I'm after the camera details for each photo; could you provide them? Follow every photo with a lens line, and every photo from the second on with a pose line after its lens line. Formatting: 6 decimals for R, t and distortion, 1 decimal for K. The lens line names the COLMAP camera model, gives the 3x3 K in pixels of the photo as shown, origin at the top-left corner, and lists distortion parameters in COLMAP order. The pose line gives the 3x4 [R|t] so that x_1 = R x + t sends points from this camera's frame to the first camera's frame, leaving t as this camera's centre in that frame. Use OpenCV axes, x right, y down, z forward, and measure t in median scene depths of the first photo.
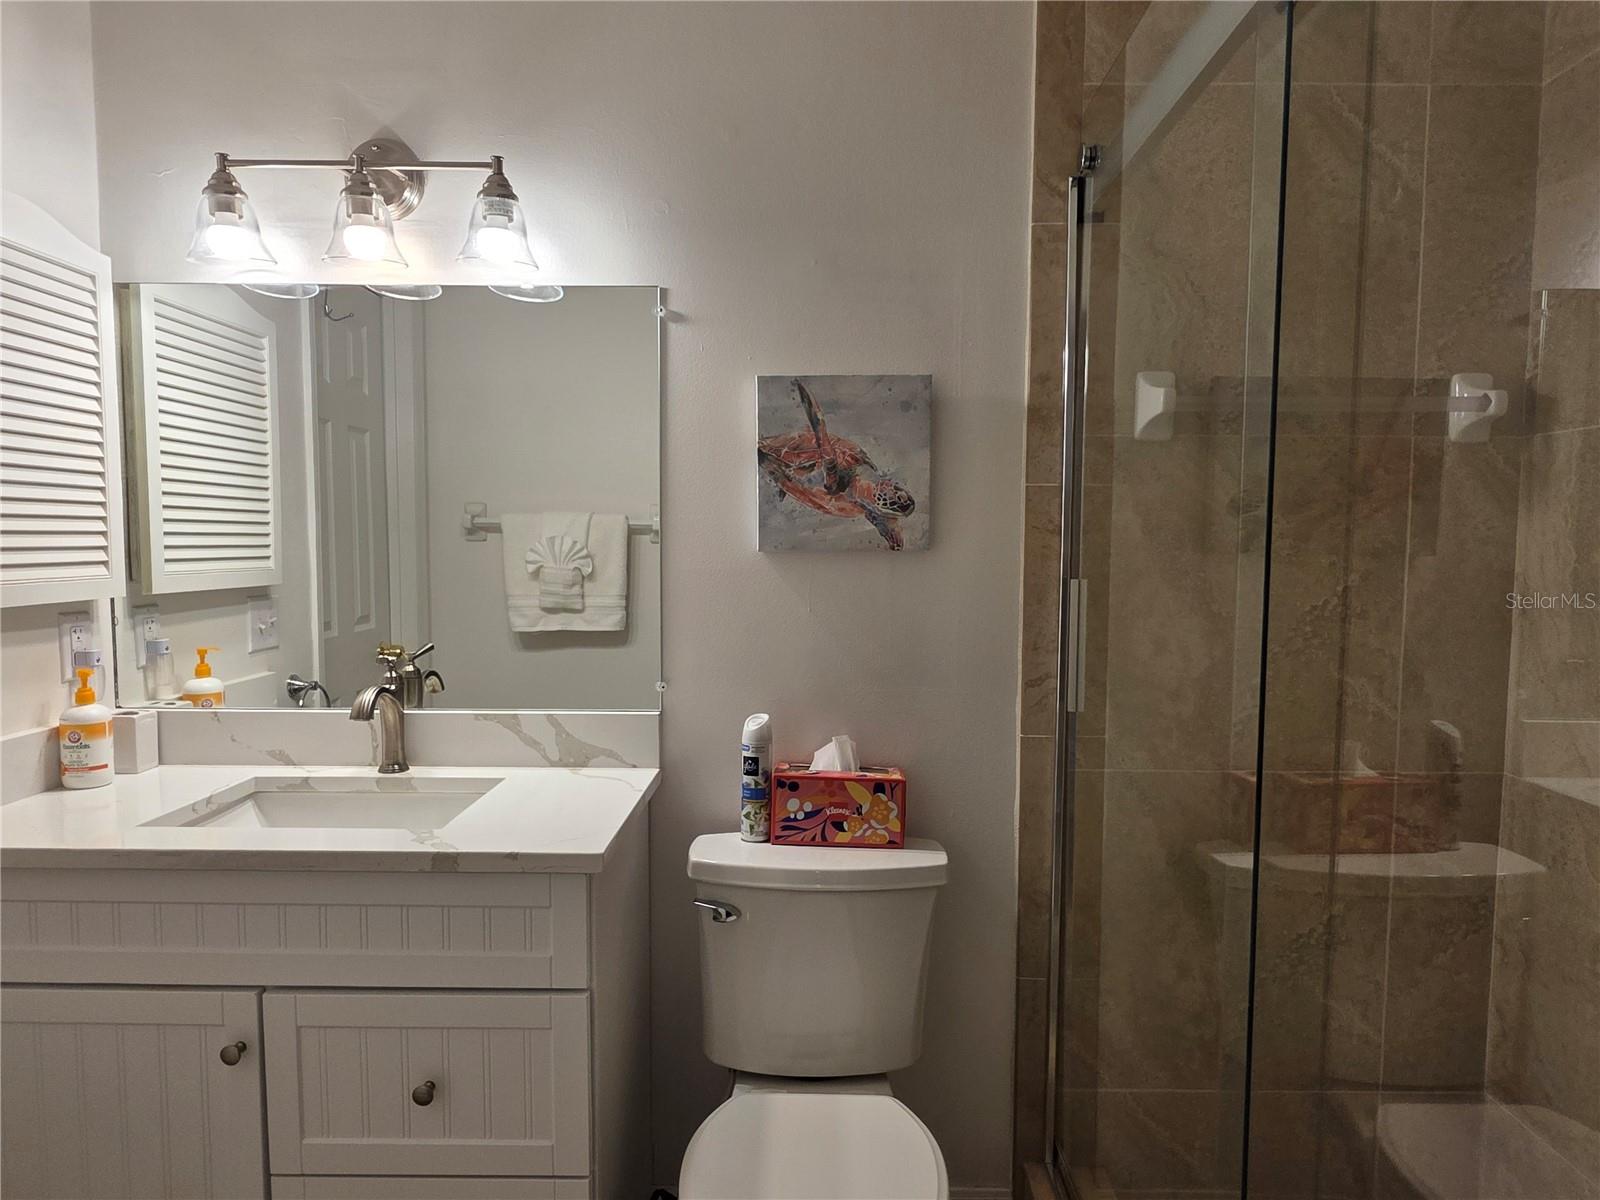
lens RADIAL K [[993.1, 0, 813.2], [0, 993.1, 608.7], [0, 0, 1]] dist [0.002457, -0.001768]
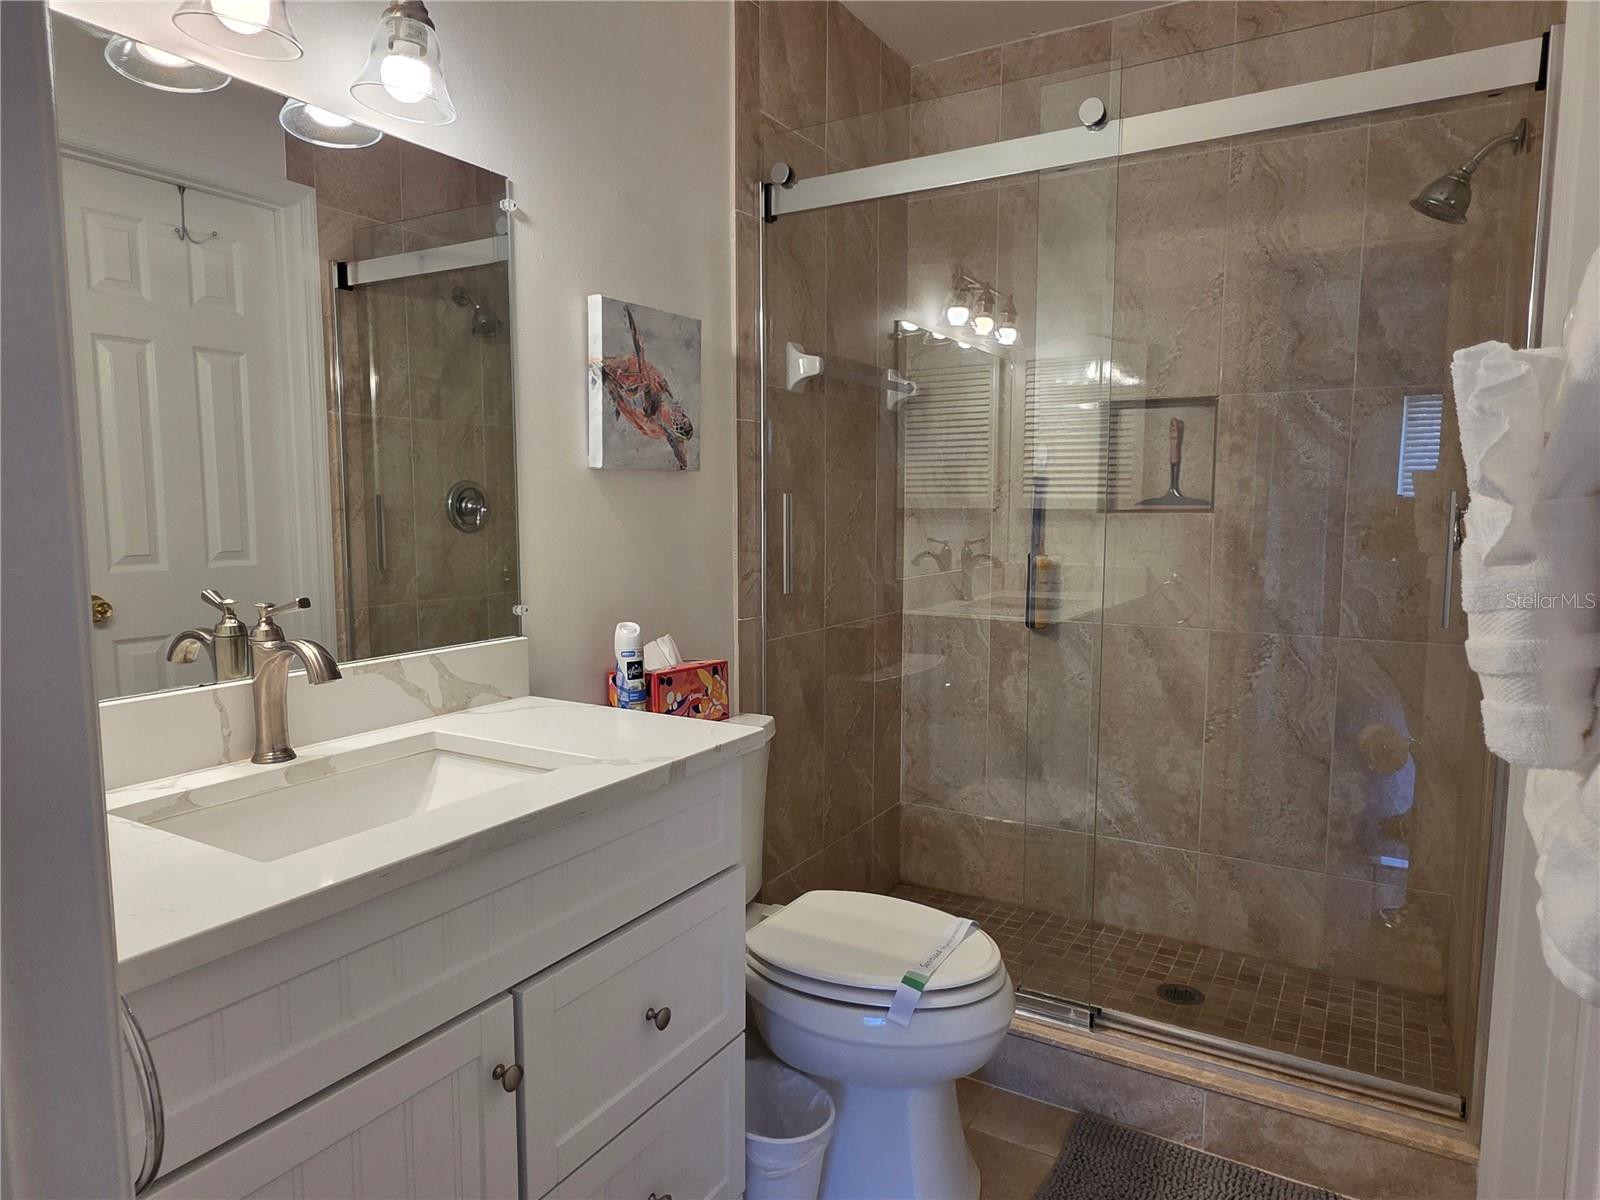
lens RADIAL K [[993.1, 0, 813.2], [0, 993.1, 608.7], [0, 0, 1]] dist [0.002457, -0.001768]
pose [[0.493610, -0.098523, 0.864085, -0.862196], [0.062362, 0.995015, 0.077827, 0.021736], [-0.867445, 0.015470, 0.497293, 0.300477]]
